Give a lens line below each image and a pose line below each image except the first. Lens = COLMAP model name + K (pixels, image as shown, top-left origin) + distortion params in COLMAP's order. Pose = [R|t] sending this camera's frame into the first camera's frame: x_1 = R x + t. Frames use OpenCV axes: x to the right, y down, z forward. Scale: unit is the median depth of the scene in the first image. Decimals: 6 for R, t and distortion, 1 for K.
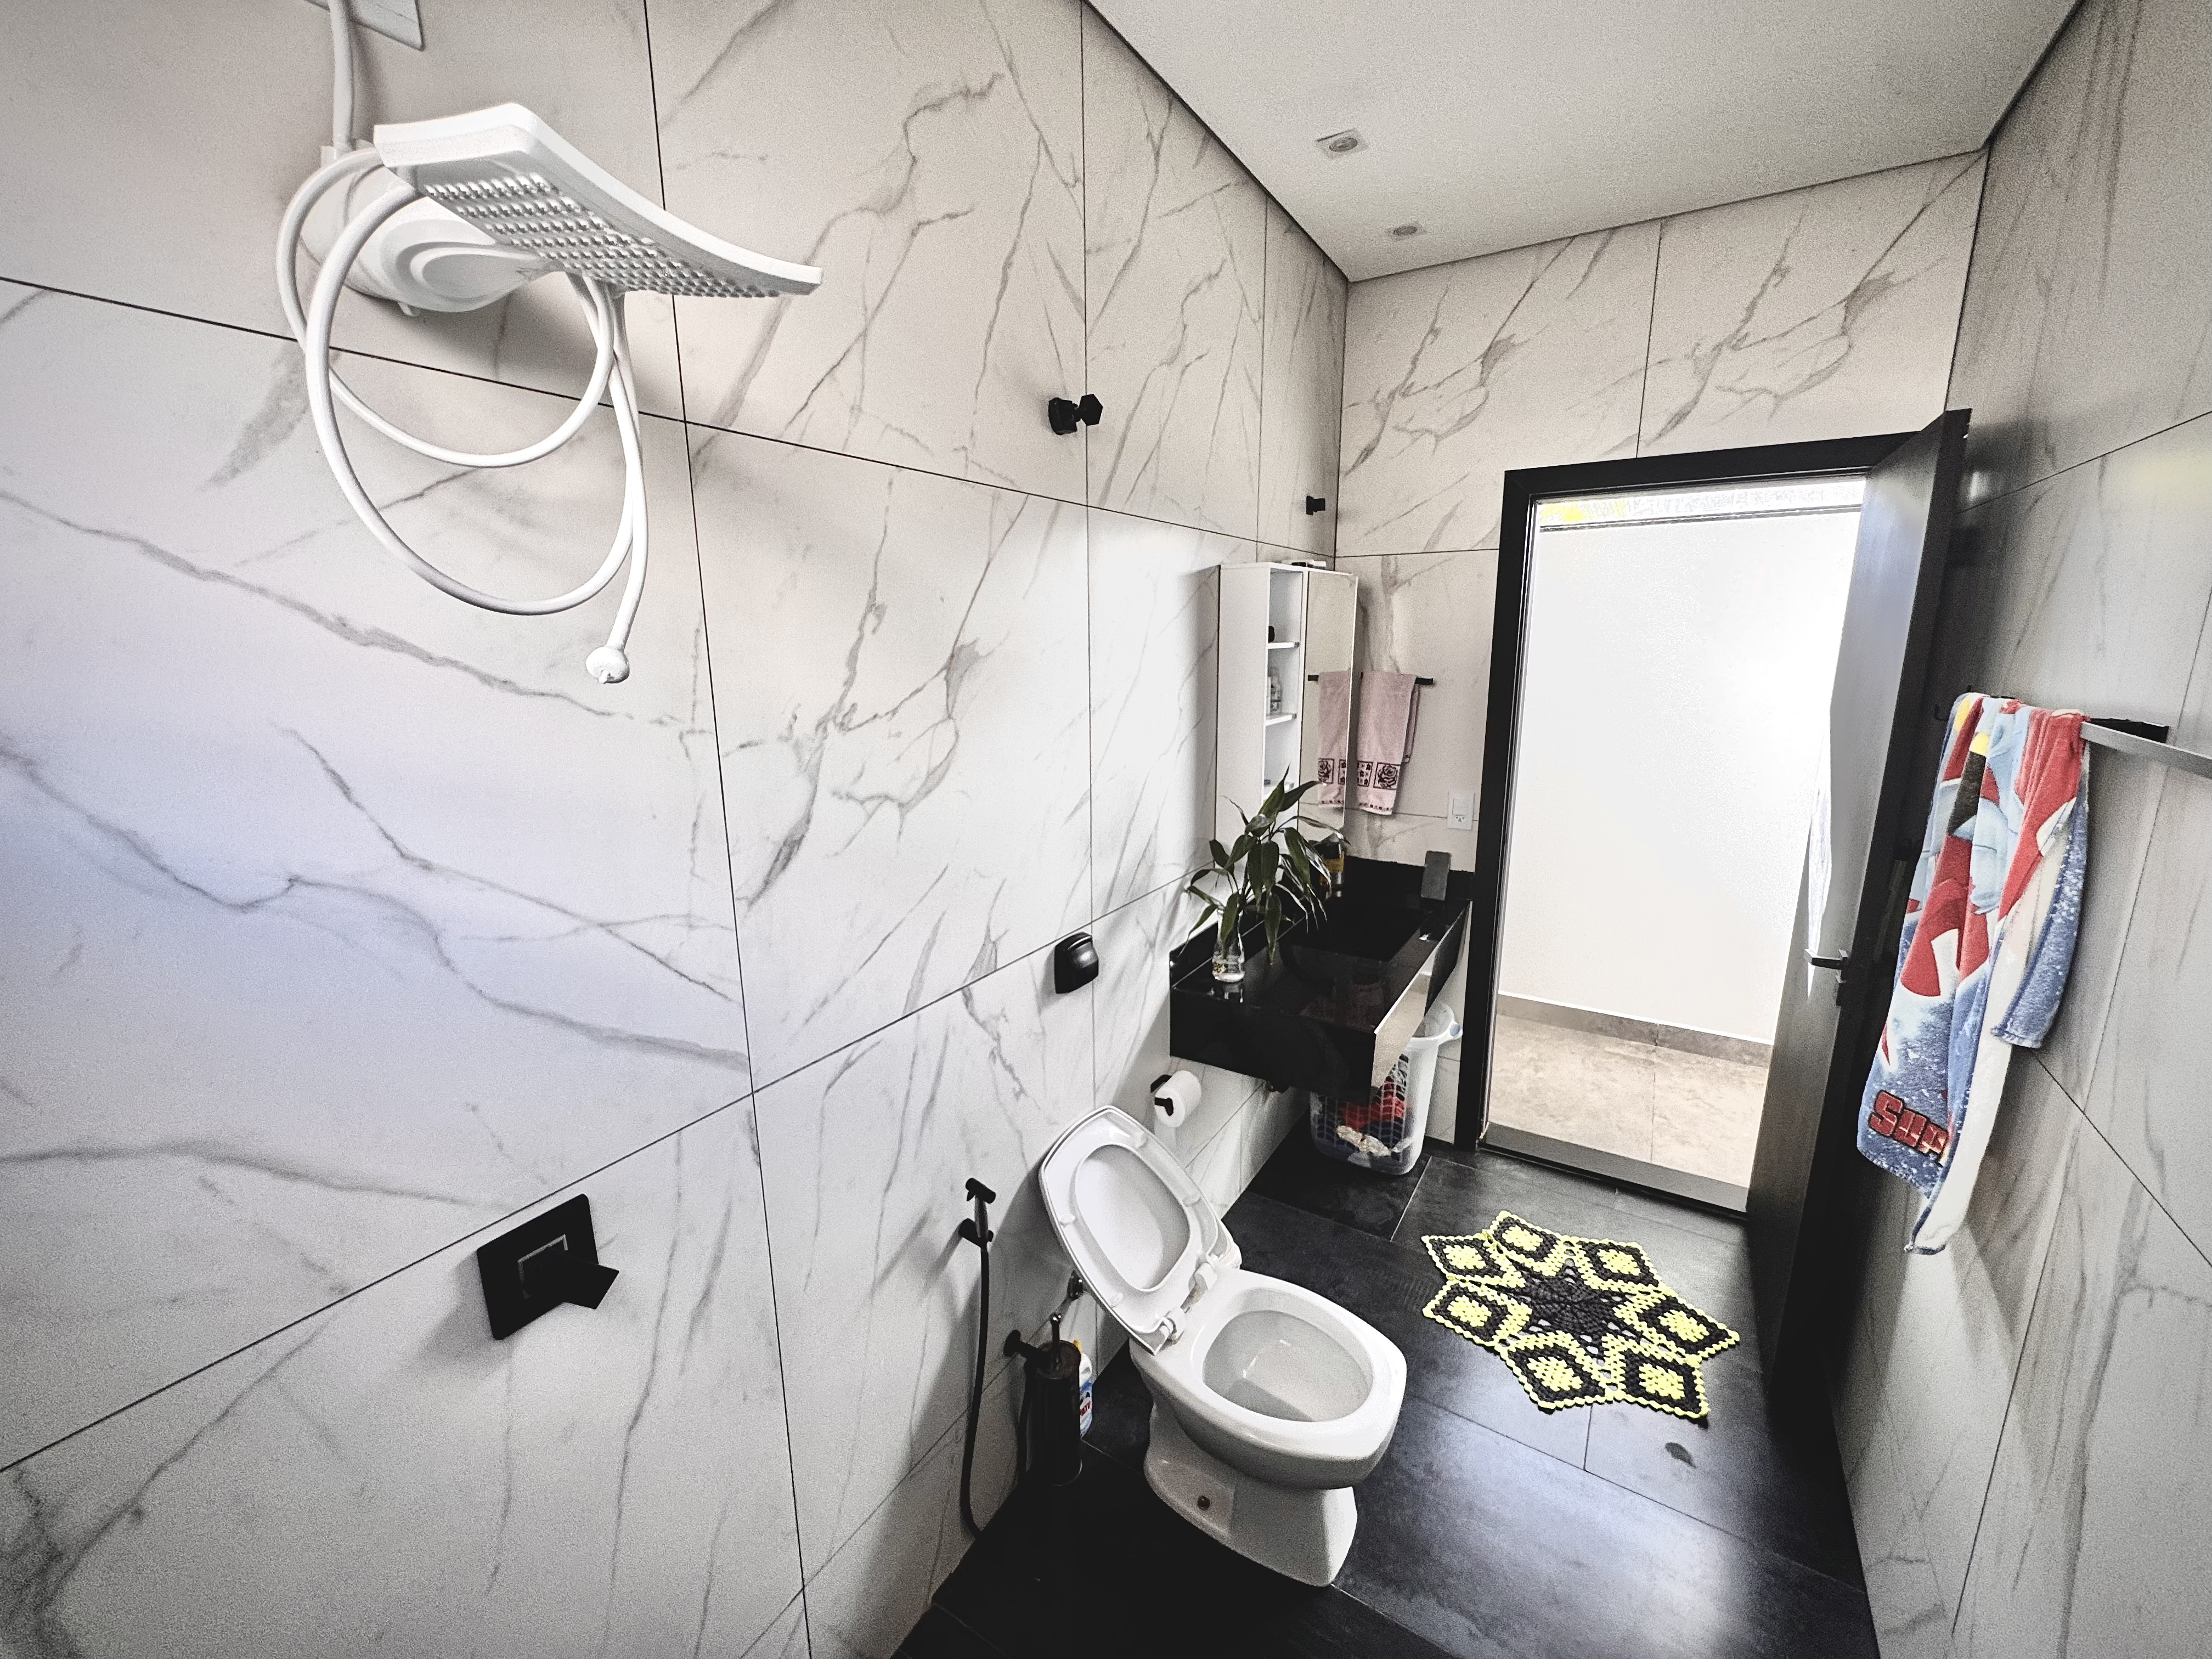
lens RADIAL K [[883.0, 0, 1121.4], [0, 883.0, 824.2], [0, 0, 1]] dist [-0.004299, 0.000431]
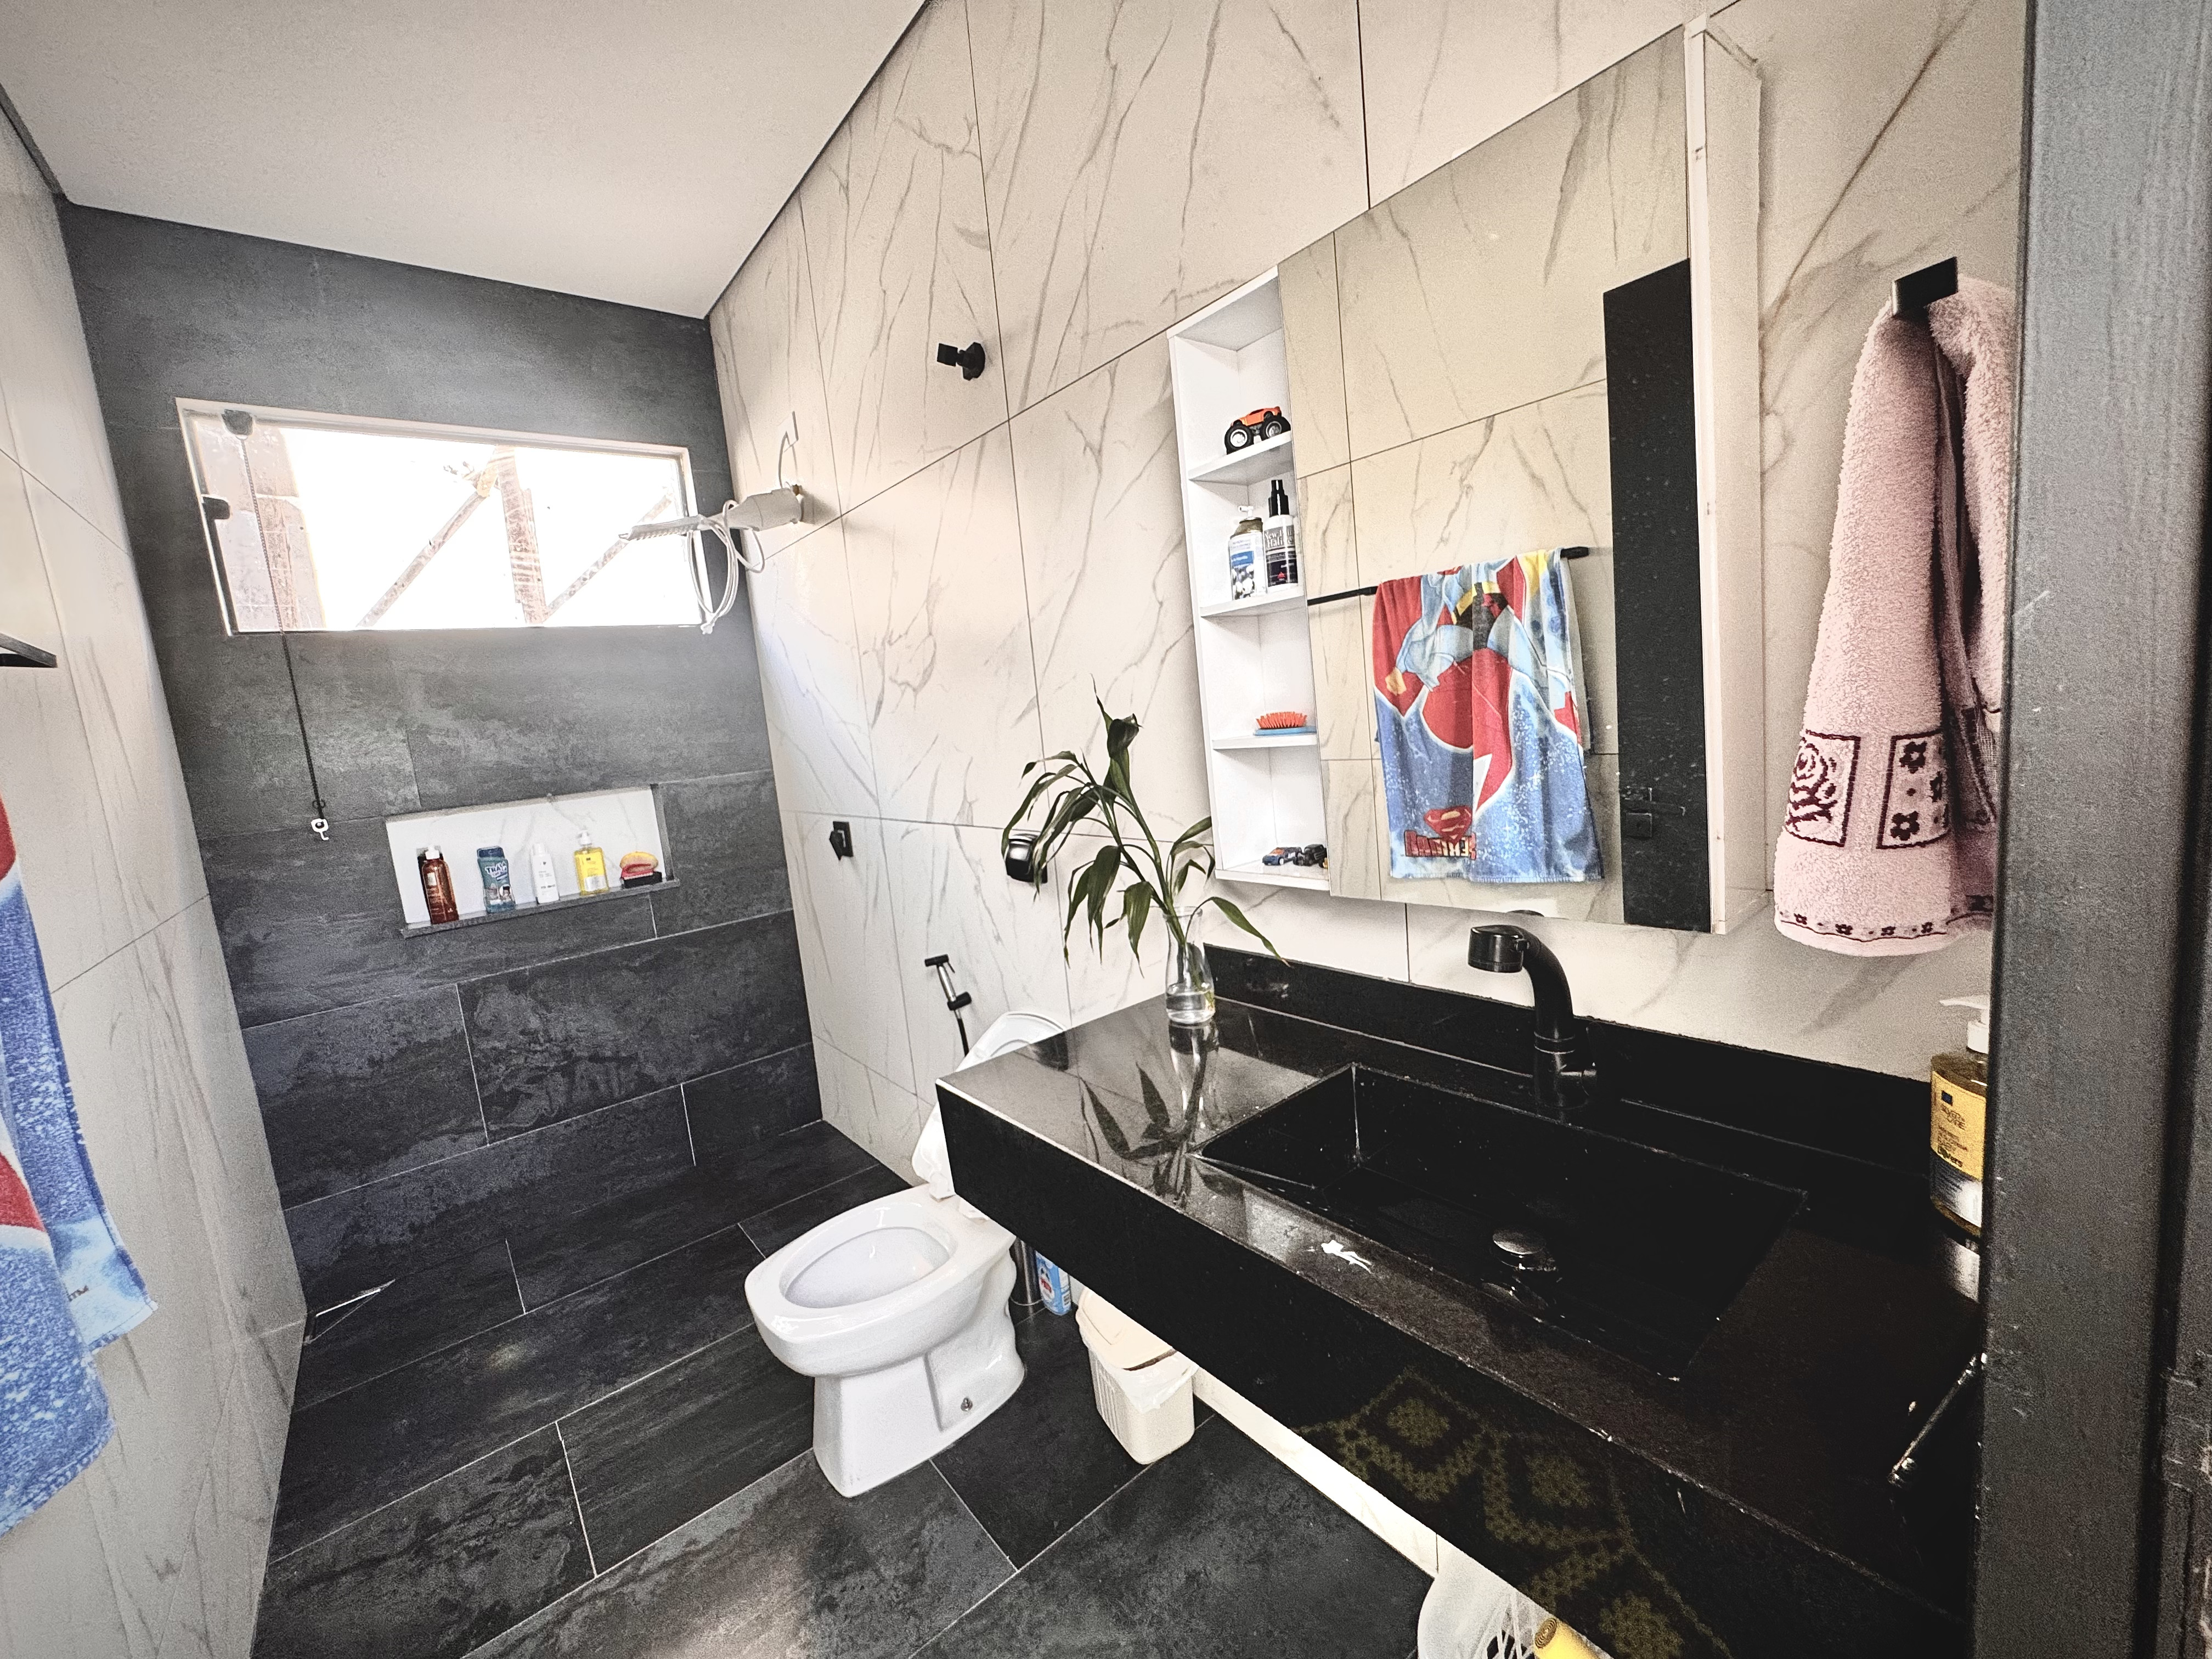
lens RADIAL K [[883.0, 0, 1092.0], [0, 883.0, 825.3], [0, 0, 1]] dist [-0.004299, 0.000431]
pose [[-0.329961, 0.158631, -0.930571, 1.073408], [-0.101454, 0.974111, 0.202027, -0.125438], [0.938527, 0.161071, -0.305325, 1.636917]]
